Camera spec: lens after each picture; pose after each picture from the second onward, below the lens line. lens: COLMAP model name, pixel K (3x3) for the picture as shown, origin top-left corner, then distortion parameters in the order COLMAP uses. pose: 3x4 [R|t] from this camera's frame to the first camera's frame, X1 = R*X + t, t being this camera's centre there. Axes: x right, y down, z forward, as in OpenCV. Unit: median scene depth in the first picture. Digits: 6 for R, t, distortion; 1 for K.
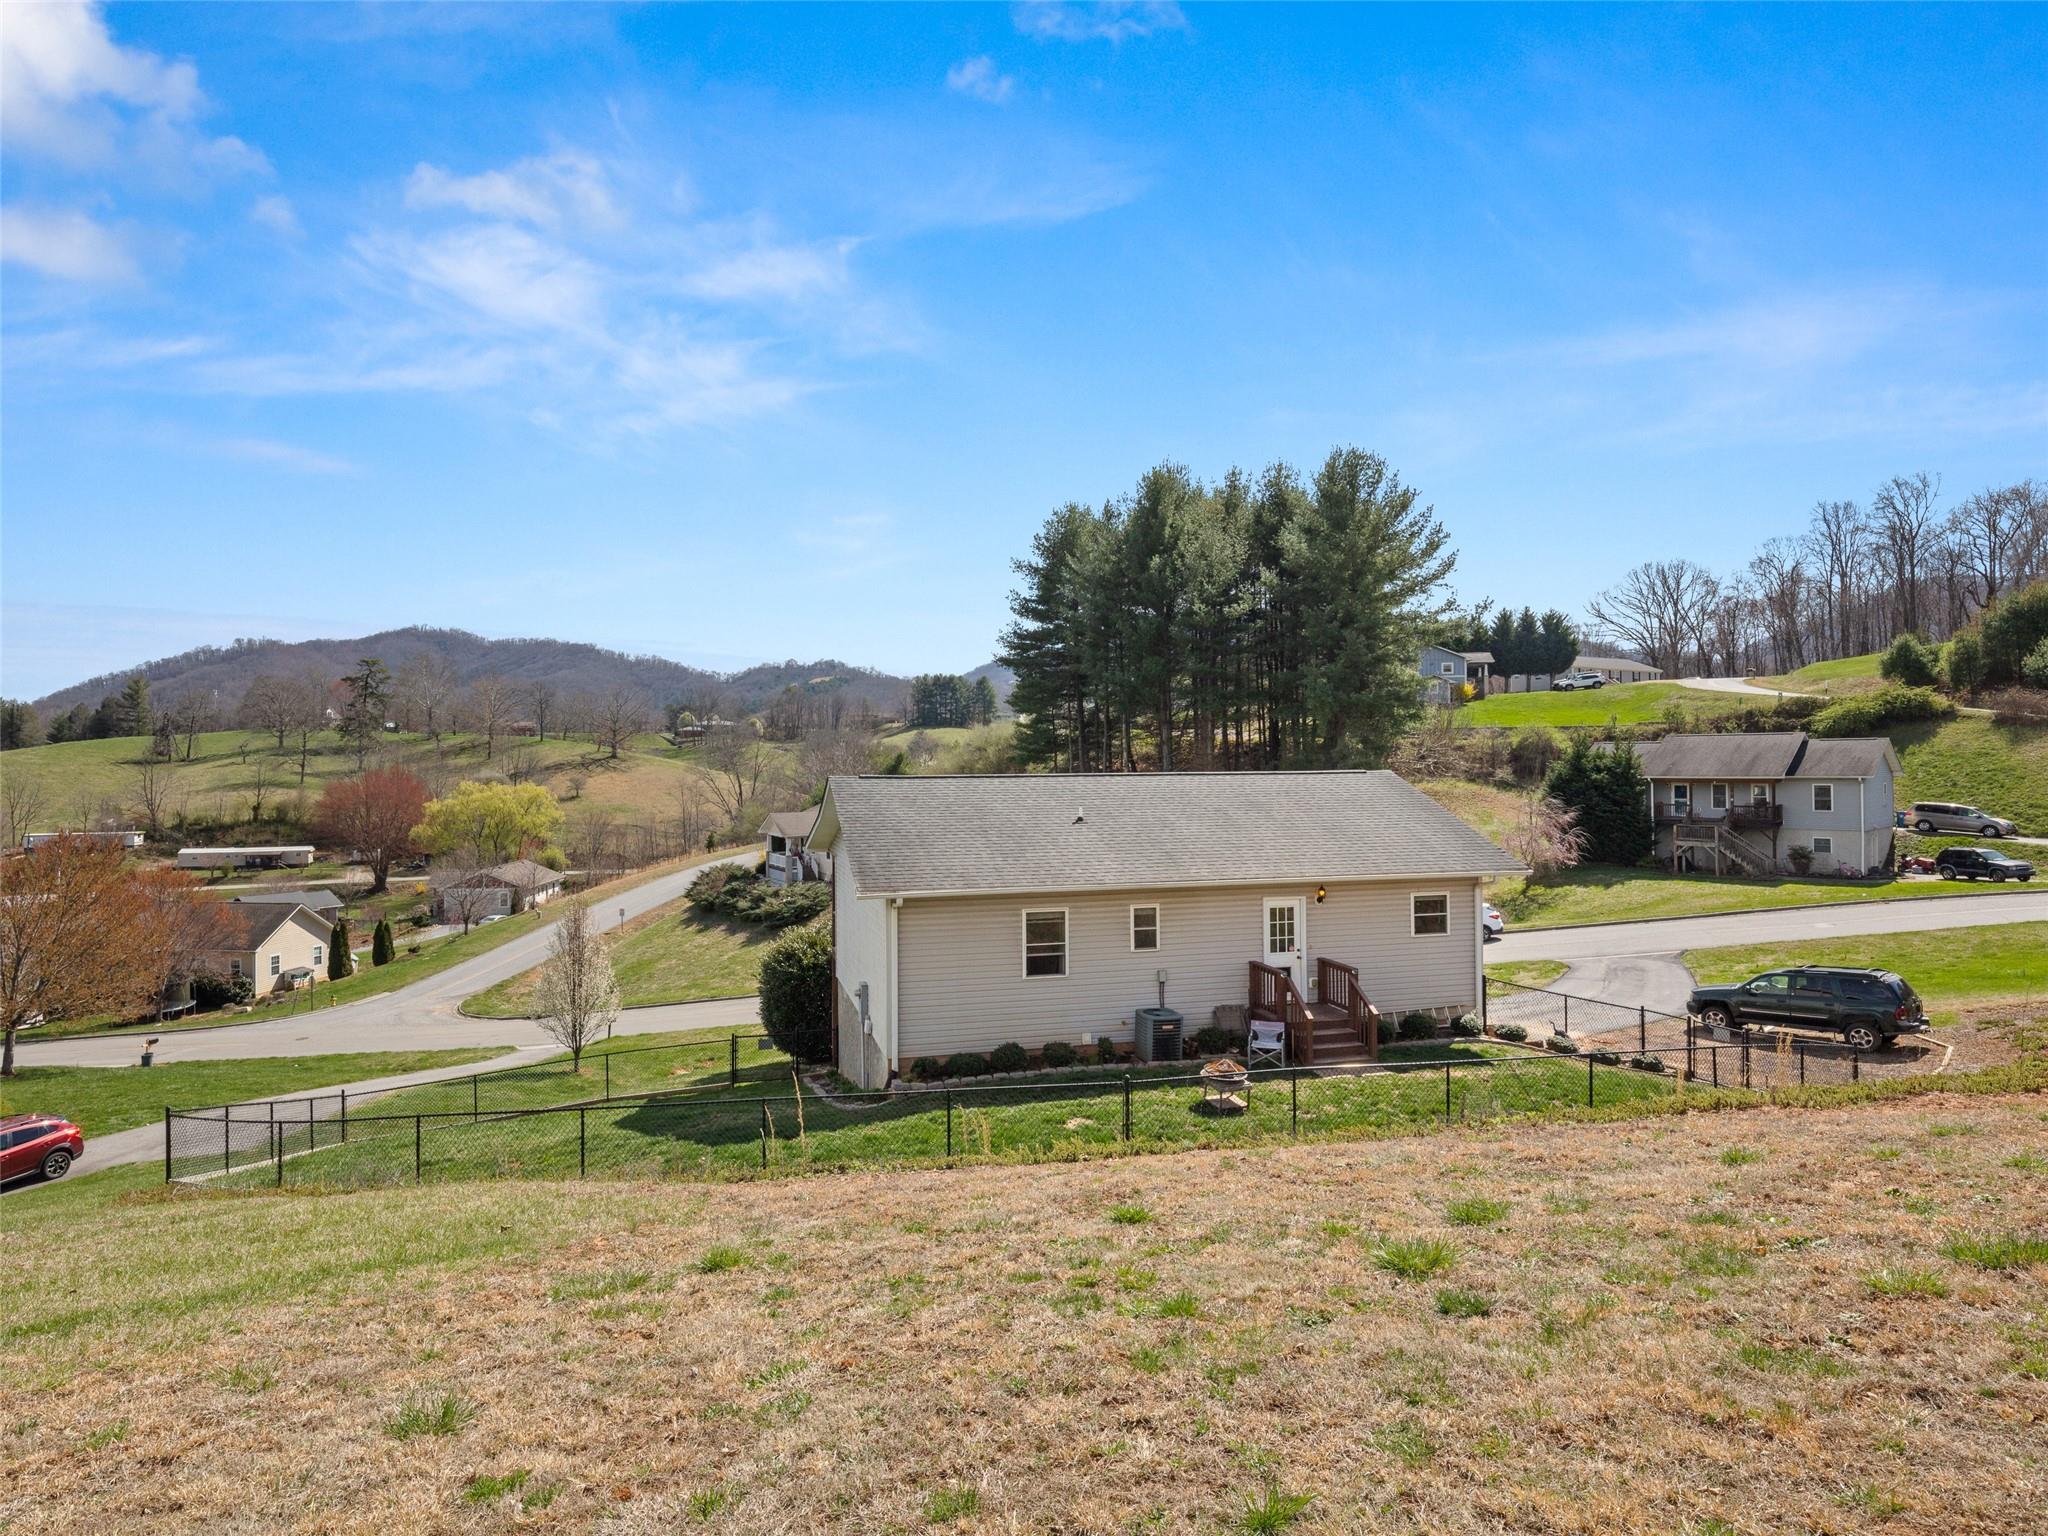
lens RADIAL K [[1093.0, 0, 1002.9], [0, 1093.0, 778.1], [0, 0, 1]] dist [0.004000, 0.001783]
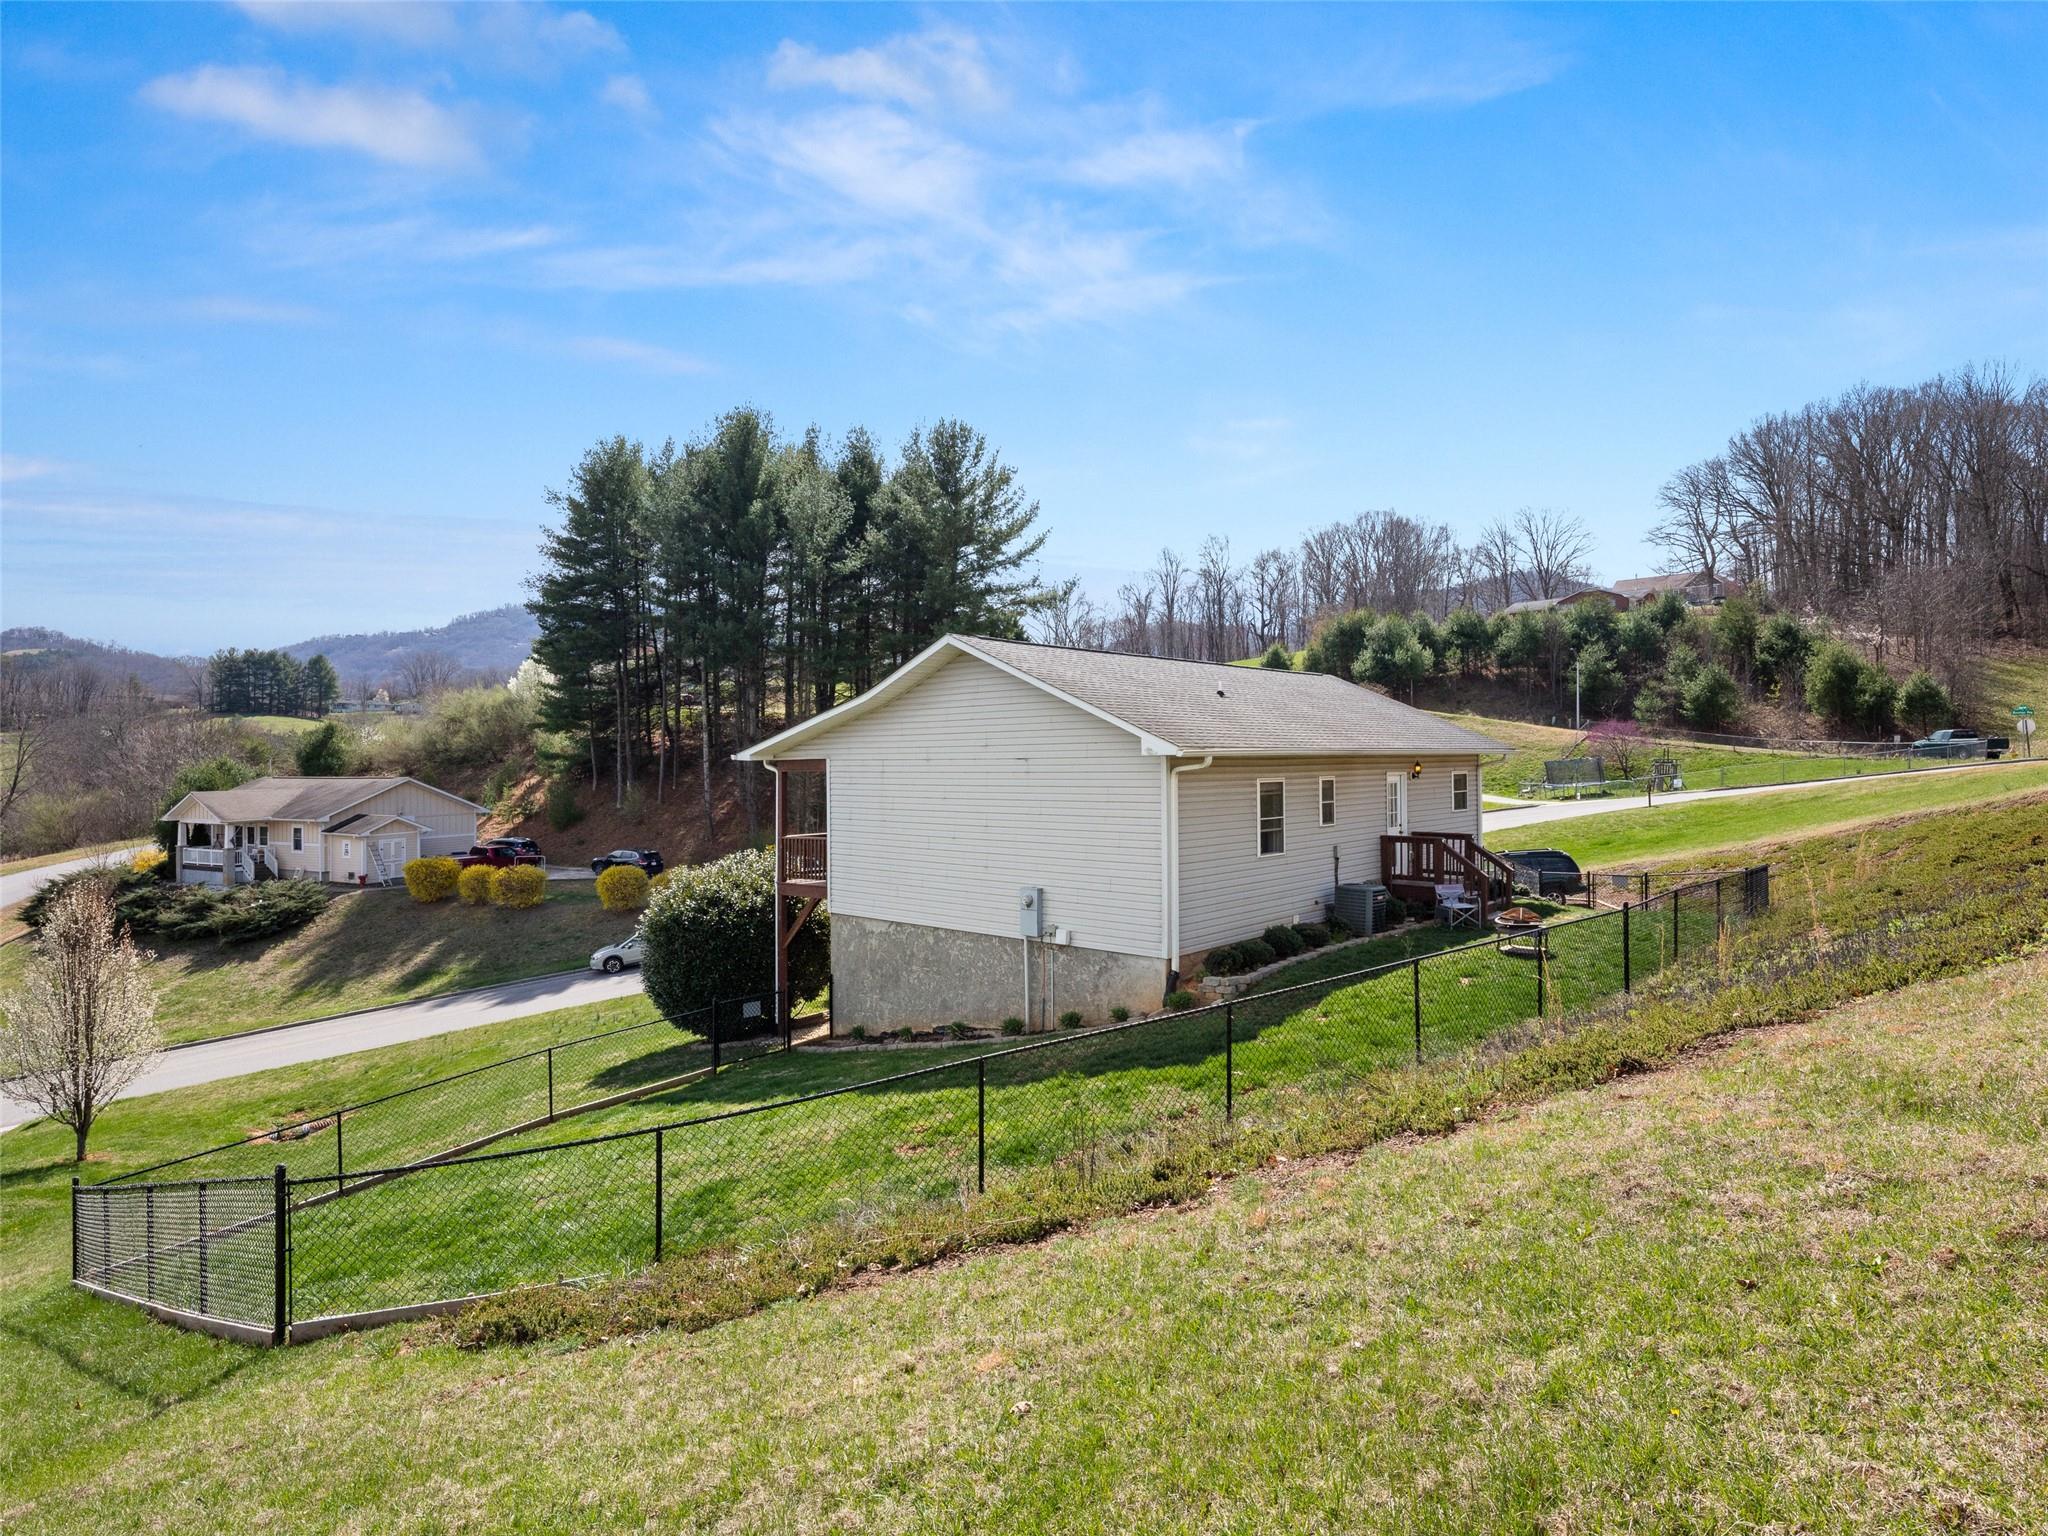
lens RADIAL K [[1093.0, 0, 1002.9], [0, 1093.0, 778.1], [0, 0, 1]] dist [0.004000, 0.001783]
pose [[0.830707, -0.005647, 0.556681, -0.183409], [0.010275, 0.999934, -0.005189, 0.034723], [-0.556615, 0.010031, 0.830710, 0.108123]]
